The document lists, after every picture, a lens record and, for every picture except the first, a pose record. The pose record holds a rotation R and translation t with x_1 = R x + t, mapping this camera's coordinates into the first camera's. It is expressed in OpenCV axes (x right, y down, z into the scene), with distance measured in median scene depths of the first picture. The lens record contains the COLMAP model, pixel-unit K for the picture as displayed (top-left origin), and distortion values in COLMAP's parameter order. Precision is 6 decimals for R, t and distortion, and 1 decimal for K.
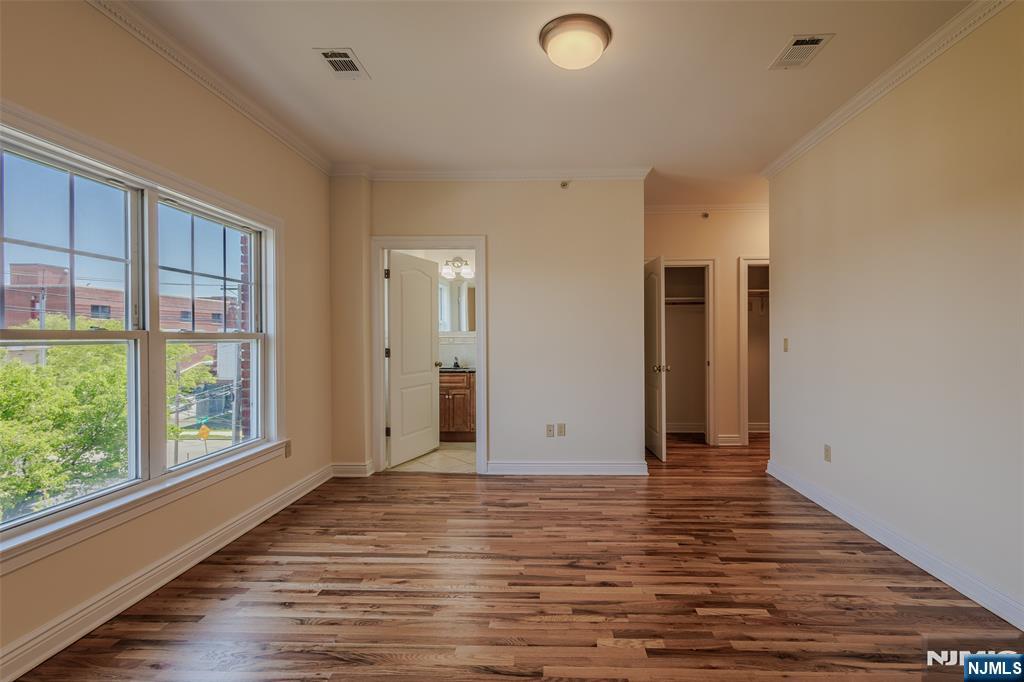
lens RADIAL K [[500.8, 0, 512.0], [0, 500.8, 341.0], [0, 0, 1]] dist [0.000067, -0.000226]
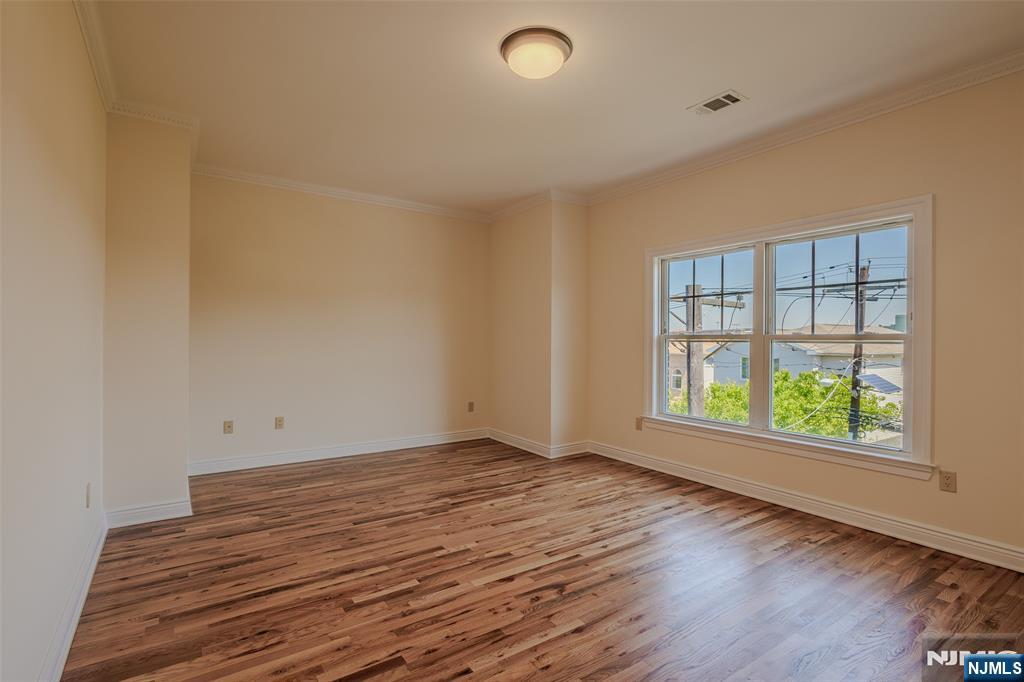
lens RADIAL K [[500.8, 0, 512.0], [0, 500.8, 341.0], [0, 0, 1]] dist [0.000067, -0.000226]
pose [[-0.793854, 0.006736, -0.608072, 0.827523], [-0.003667, 0.999867, 0.015864, 0.002896], [0.608098, 0.014824, -0.793724, 1.895214]]
